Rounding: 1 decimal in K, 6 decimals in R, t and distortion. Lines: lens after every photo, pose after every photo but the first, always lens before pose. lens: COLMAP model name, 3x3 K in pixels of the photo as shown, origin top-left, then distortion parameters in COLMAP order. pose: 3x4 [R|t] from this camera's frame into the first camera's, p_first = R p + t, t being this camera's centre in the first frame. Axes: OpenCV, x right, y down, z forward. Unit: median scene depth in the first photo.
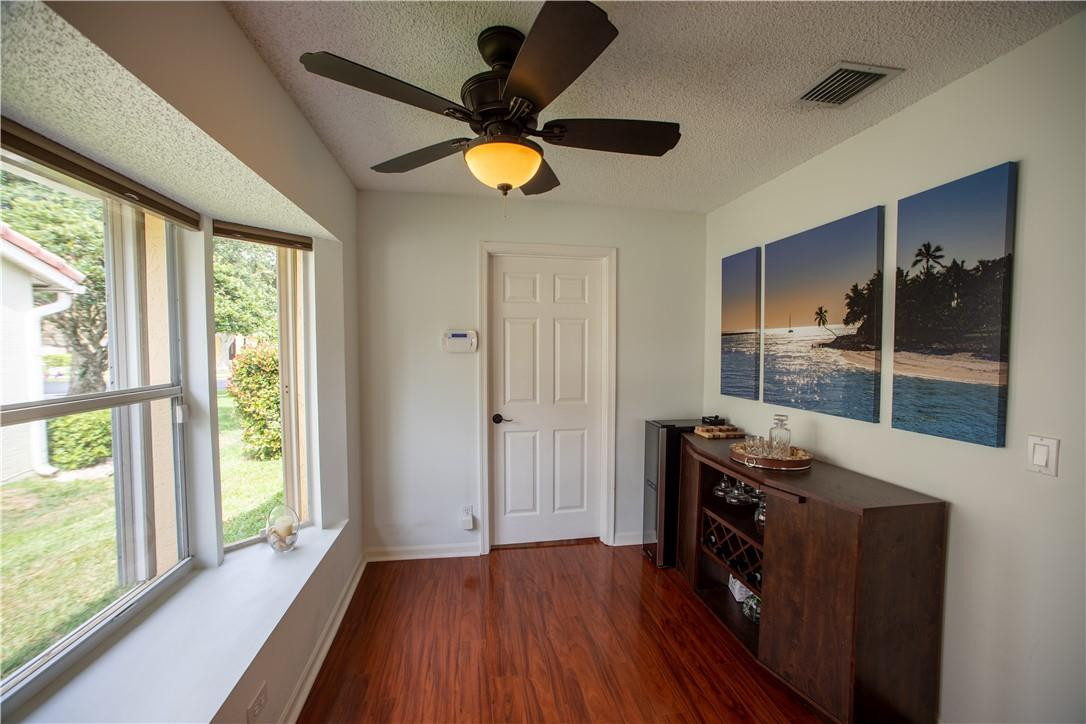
lens RADIAL K [[444.1, 0, 543.0], [0, 444.1, 362.0], [0, 0, 1]] dist [-0.060080, 0.035497]
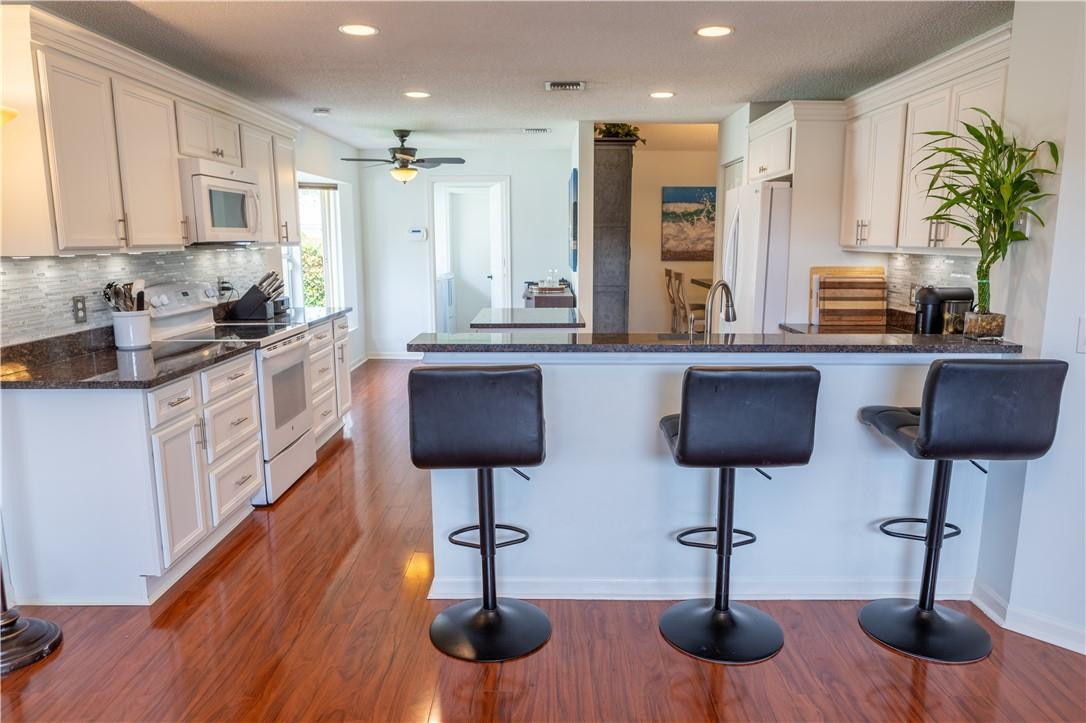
lens RADIAL K [[732.3, 0, 543.0], [0, 732.3, 361.5], [0, 0, 1]] dist [-0.025479, 0.000836]
pose [[0.984059, 0.028689, -0.175516, 0.841296], [-0.005322, 0.991212, 0.132178, 0.066623], [0.177765, -0.129137, 0.975563, -1.832088]]
